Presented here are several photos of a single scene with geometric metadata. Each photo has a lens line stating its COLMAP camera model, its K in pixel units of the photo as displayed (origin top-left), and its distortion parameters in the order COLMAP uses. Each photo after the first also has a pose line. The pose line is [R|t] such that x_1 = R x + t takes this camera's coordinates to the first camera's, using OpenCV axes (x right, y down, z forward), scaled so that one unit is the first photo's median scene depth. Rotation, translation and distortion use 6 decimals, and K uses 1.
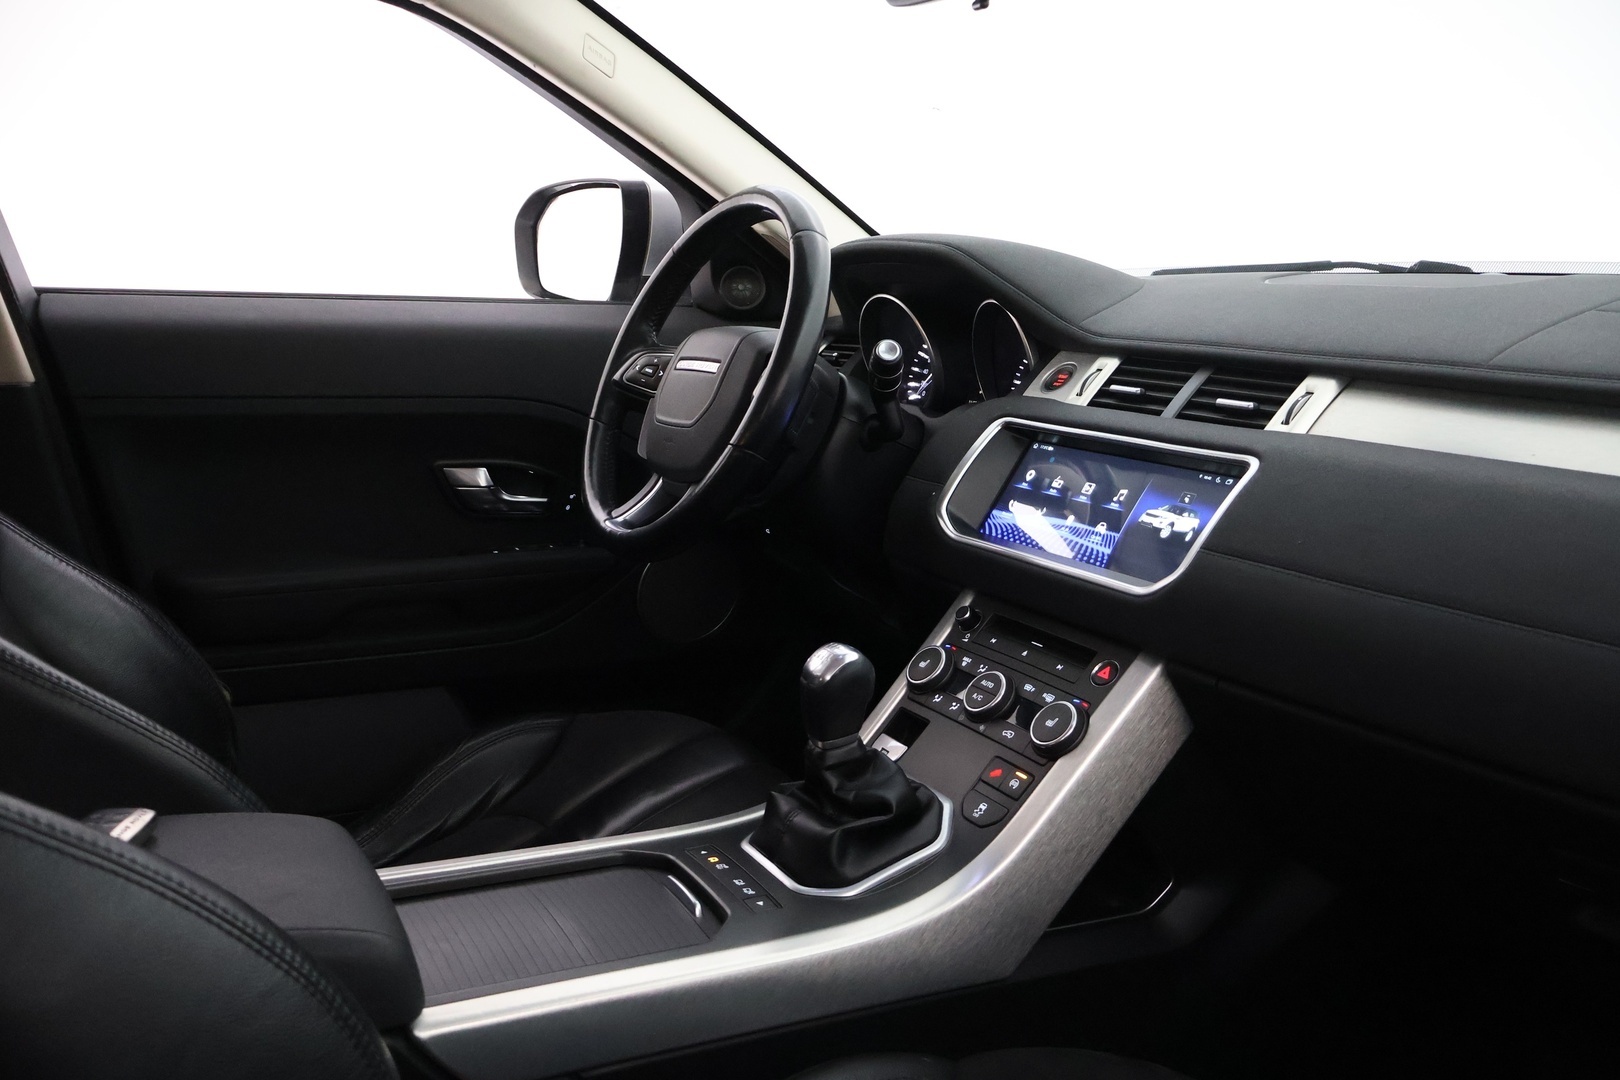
lens RADIAL K [[1406.1, 0, 809.9], [0, 1406.1, 559.6], [0, 0, 1]] dist [0.000261, -0.010254]
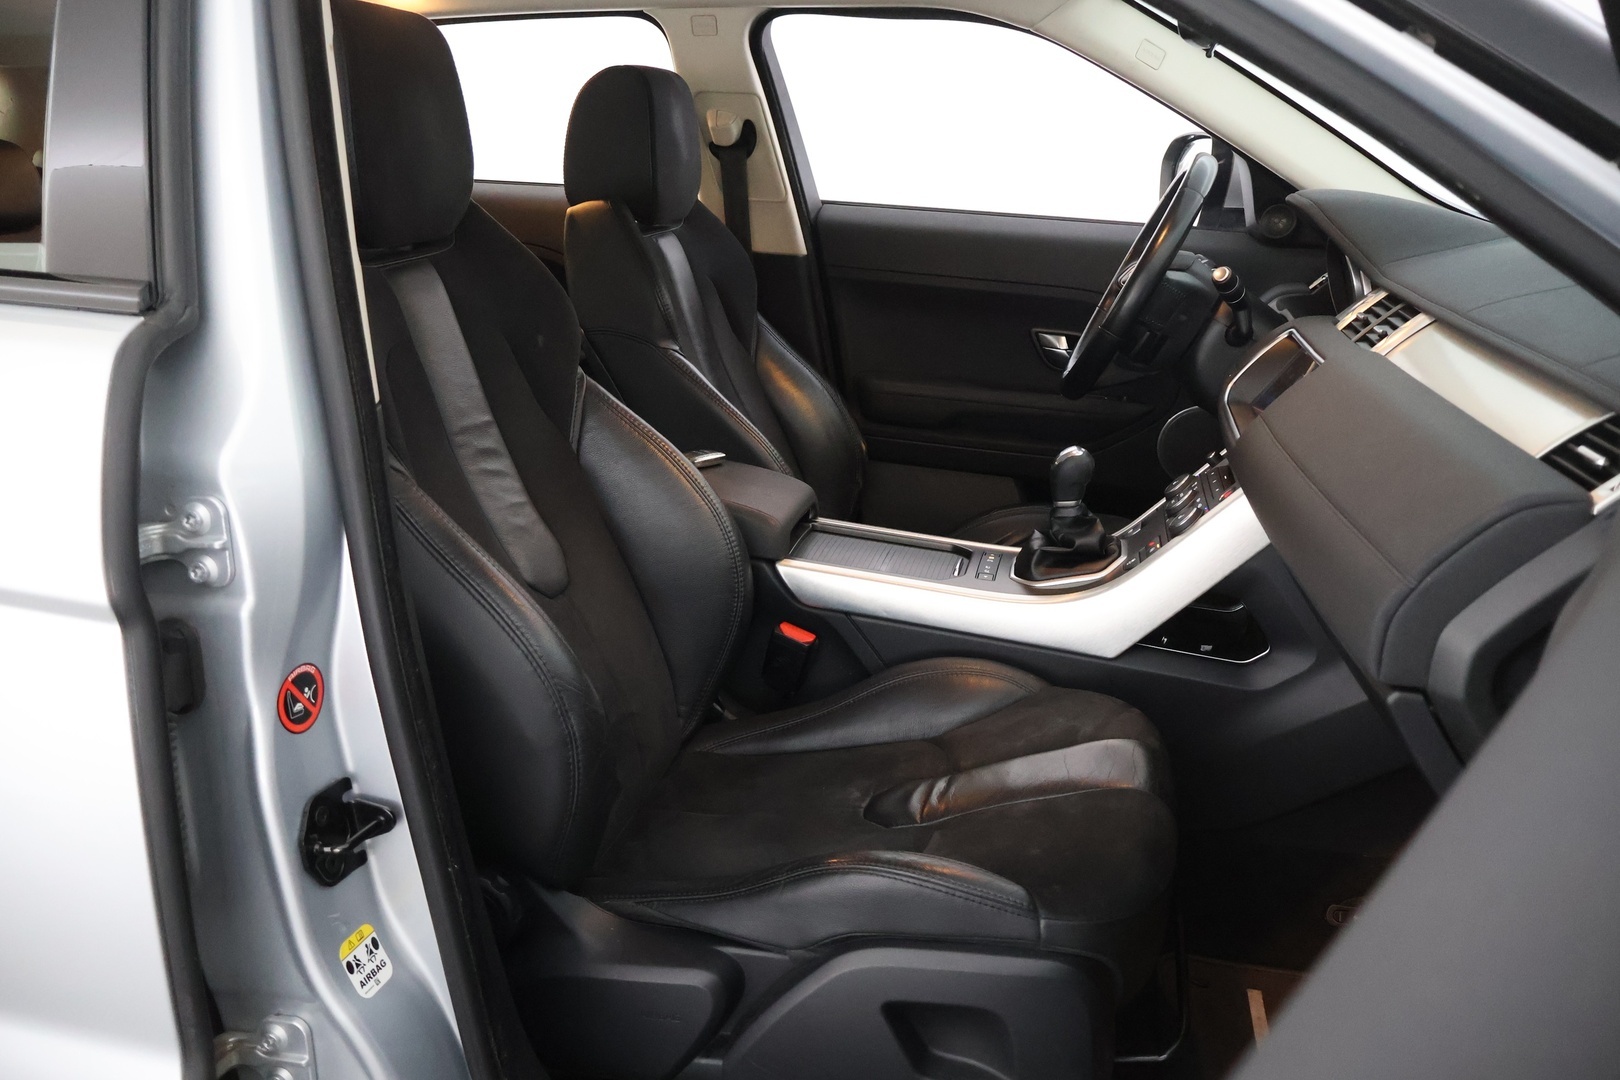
lens RADIAL K [[1406.1, 0, 809.9], [0, 1406.1, 559.6], [0, 0, 1]] dist [0.000261, -0.010254]
pose [[0.747297, 0.206321, -0.631647, 0.627865], [-0.165321, 0.978414, 0.123999, 0.028050], [0.643596, 0.011761, 0.765275, -0.336721]]
